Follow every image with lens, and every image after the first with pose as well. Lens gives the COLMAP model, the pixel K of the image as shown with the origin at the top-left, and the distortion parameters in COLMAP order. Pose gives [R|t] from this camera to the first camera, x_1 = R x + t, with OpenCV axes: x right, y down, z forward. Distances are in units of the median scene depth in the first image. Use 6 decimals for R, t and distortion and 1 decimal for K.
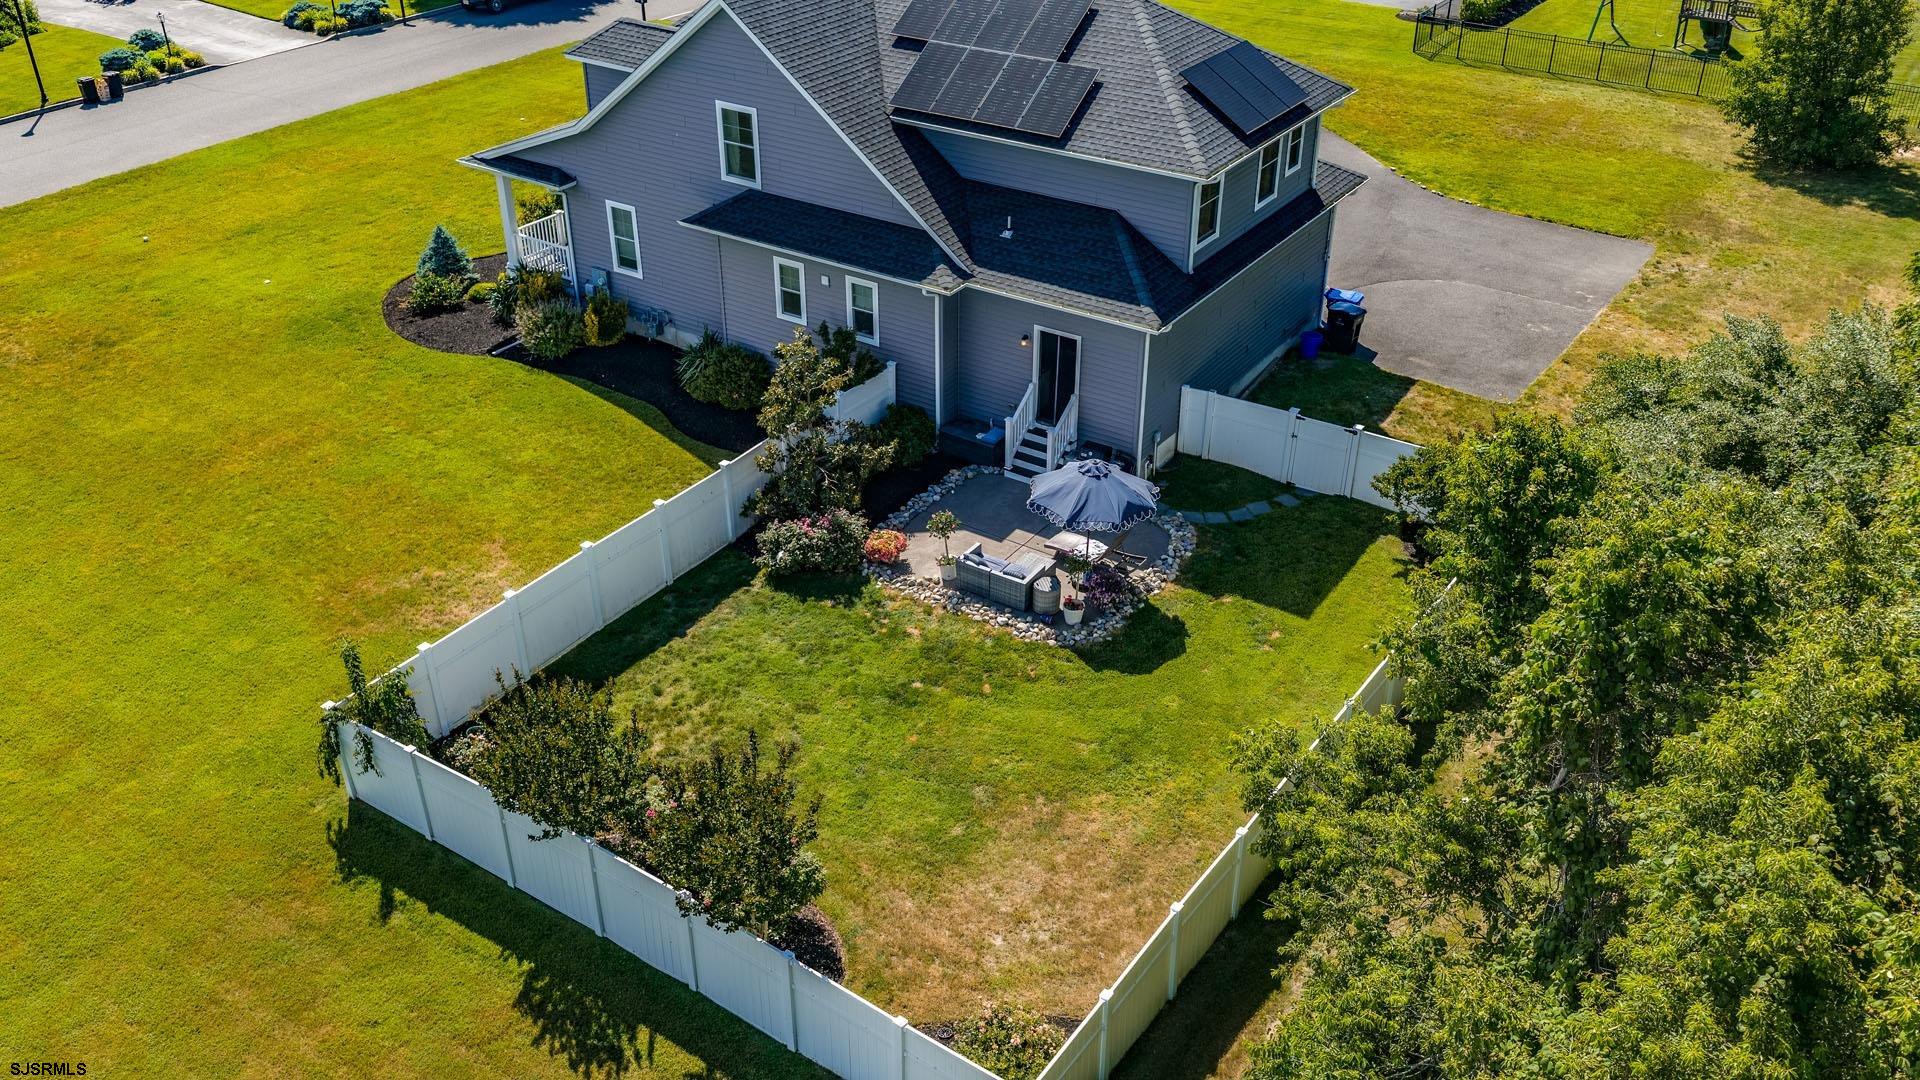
lens RADIAL K [[1600.8, 0, 960.0], [0, 1600.8, 540.0], [0, 0, 1]] dist [0.007471, -0.000814]
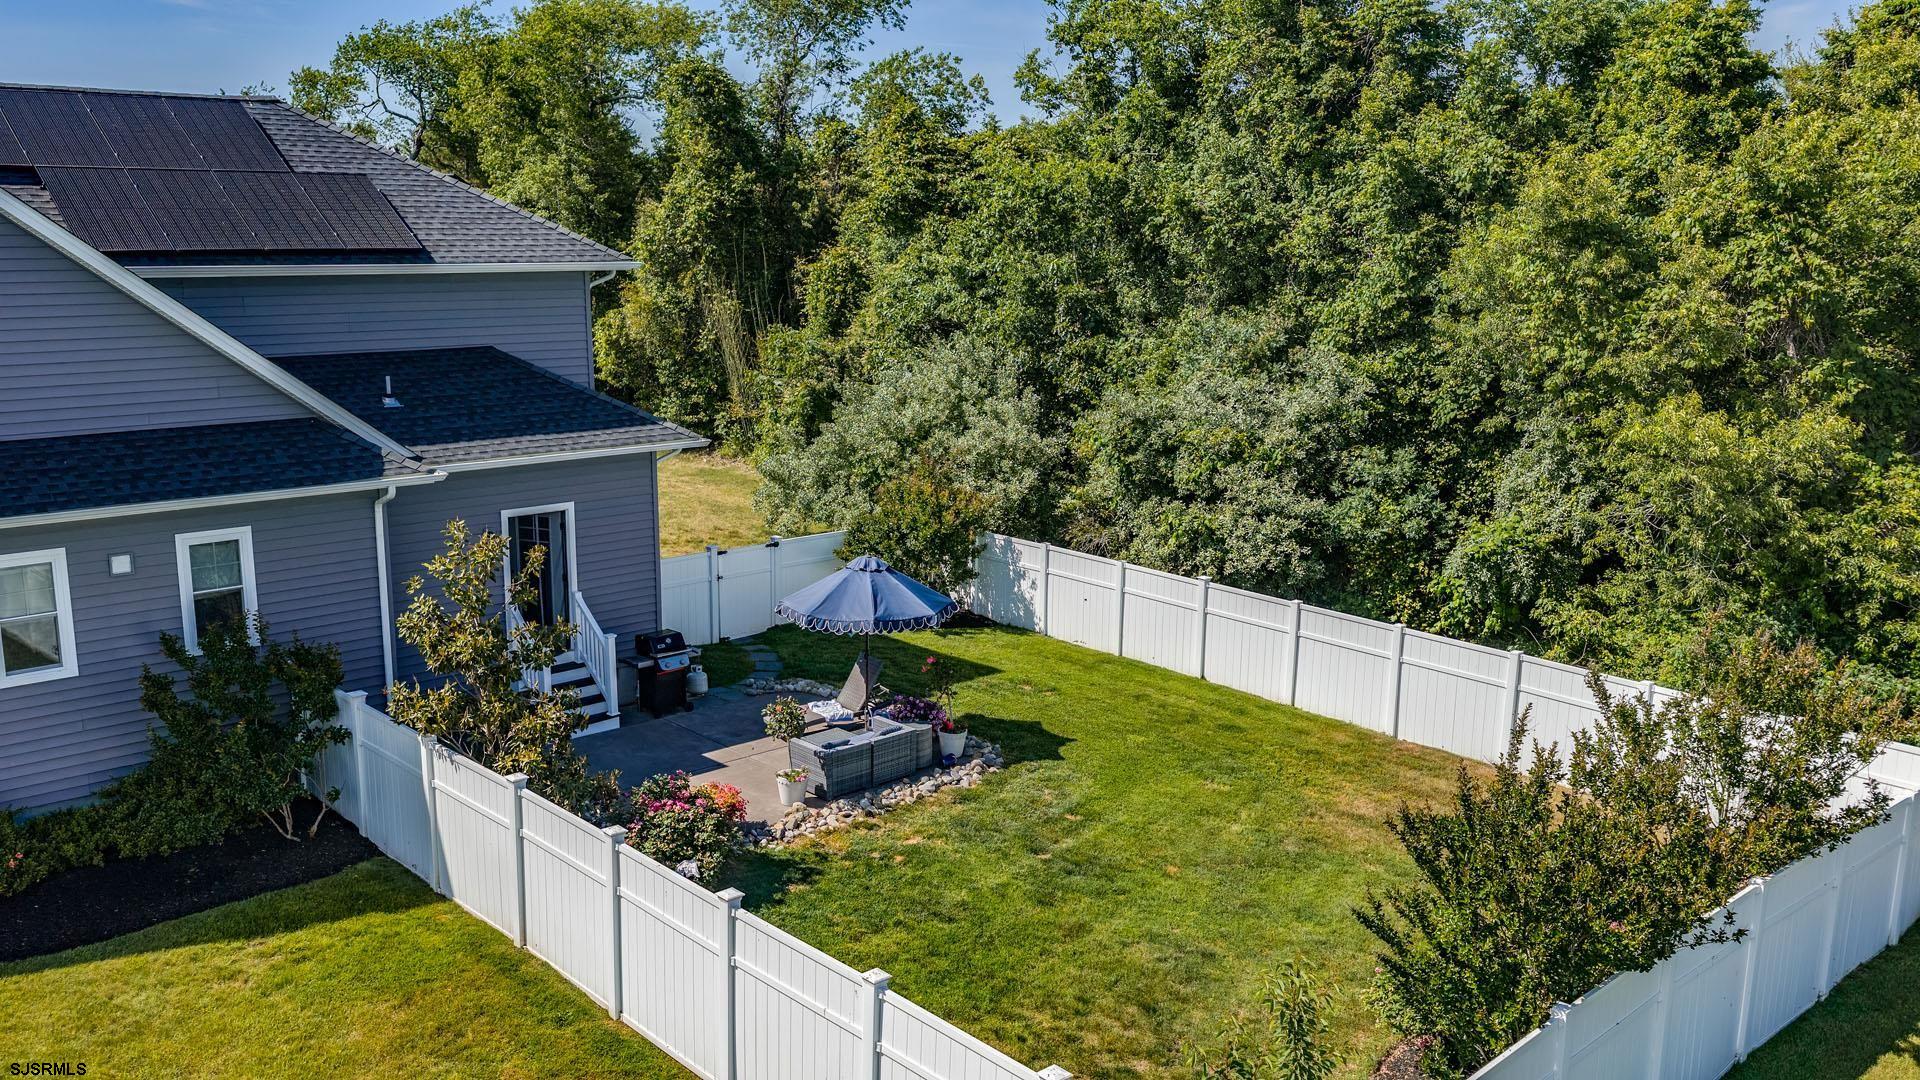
lens RADIAL K [[1600.8, 0, 960.0], [0, 1600.8, 540.0], [0, 0, 1]] dist [0.007471, -0.000814]
pose [[0.202719, -0.183812, 0.961831, -0.557623], [0.493669, 0.867456, 0.061729, -0.071018], [-0.845692, 0.462312, 0.266592, 0.667775]]
